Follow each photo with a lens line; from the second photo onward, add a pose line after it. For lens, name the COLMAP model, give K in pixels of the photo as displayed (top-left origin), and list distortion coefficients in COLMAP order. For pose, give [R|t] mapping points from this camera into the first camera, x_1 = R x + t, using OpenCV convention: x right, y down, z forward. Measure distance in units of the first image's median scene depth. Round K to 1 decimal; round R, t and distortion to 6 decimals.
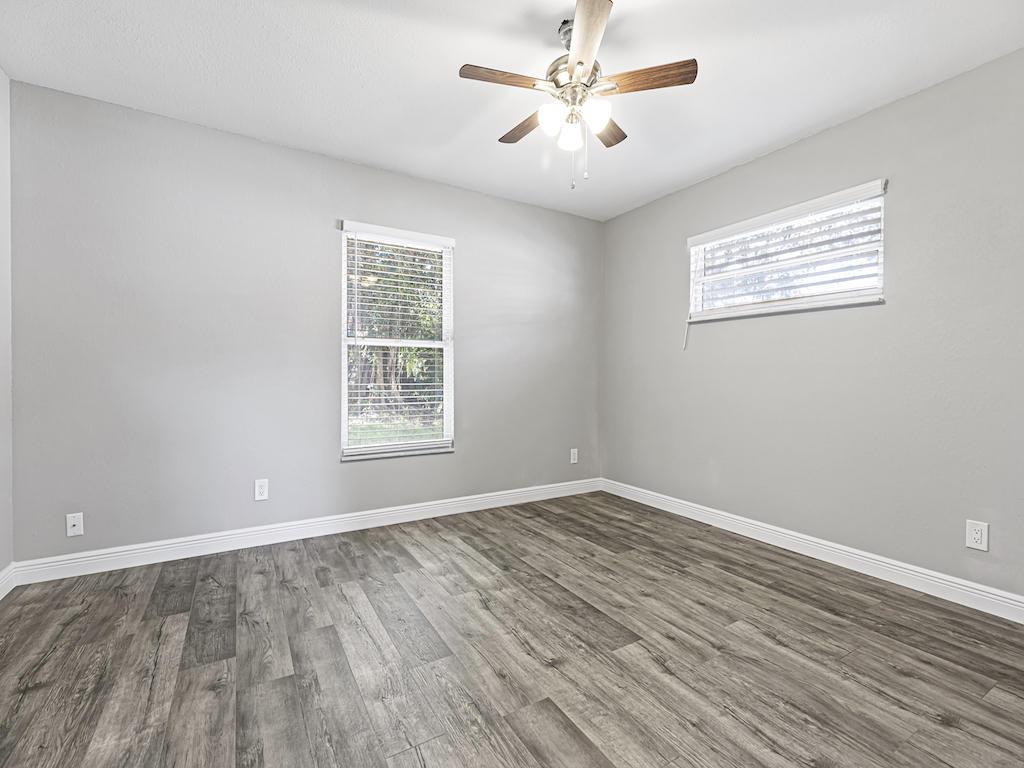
lens RADIAL K [[459.6, 0, 508.1], [0, 459.6, 384.3], [0, 0, 1]] dist [0.000741, -0.000059]
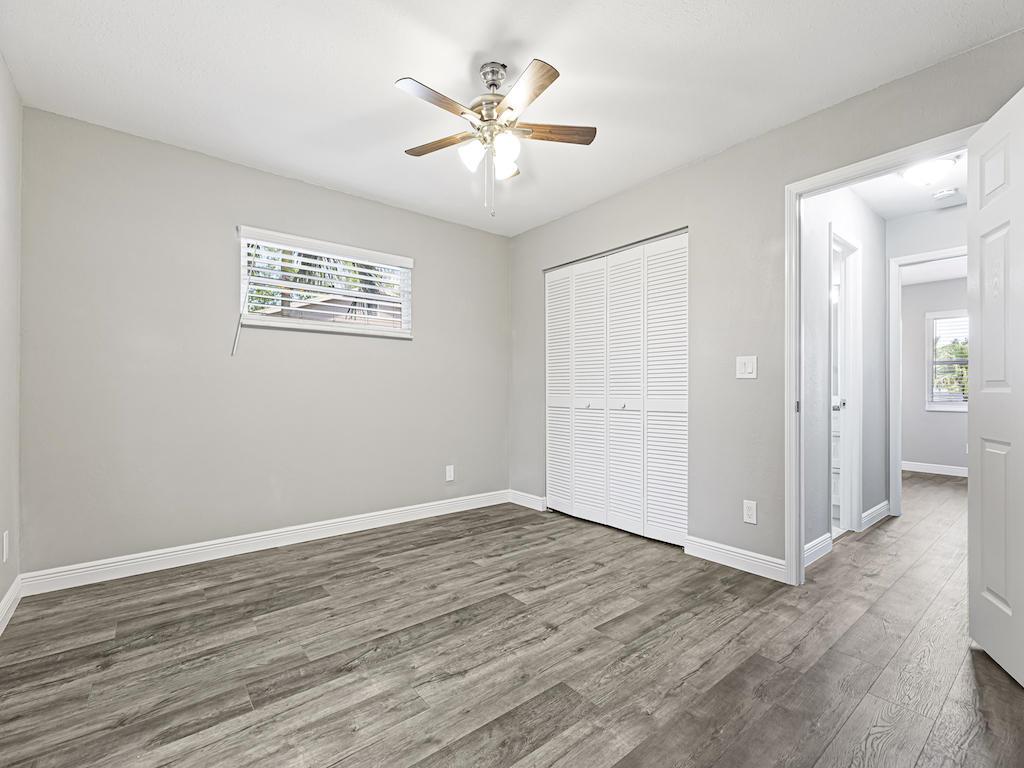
lens RADIAL K [[459.6, 0, 508.1], [0, 459.6, 384.3], [0, 0, 1]] dist [0.000741, -0.000059]
pose [[-0.140176, 0.003716, 0.990120, -0.746575], [0.015733, 0.999875, -0.001525, -0.025540], [-0.990002, 0.015363, -0.140216, 0.871884]]
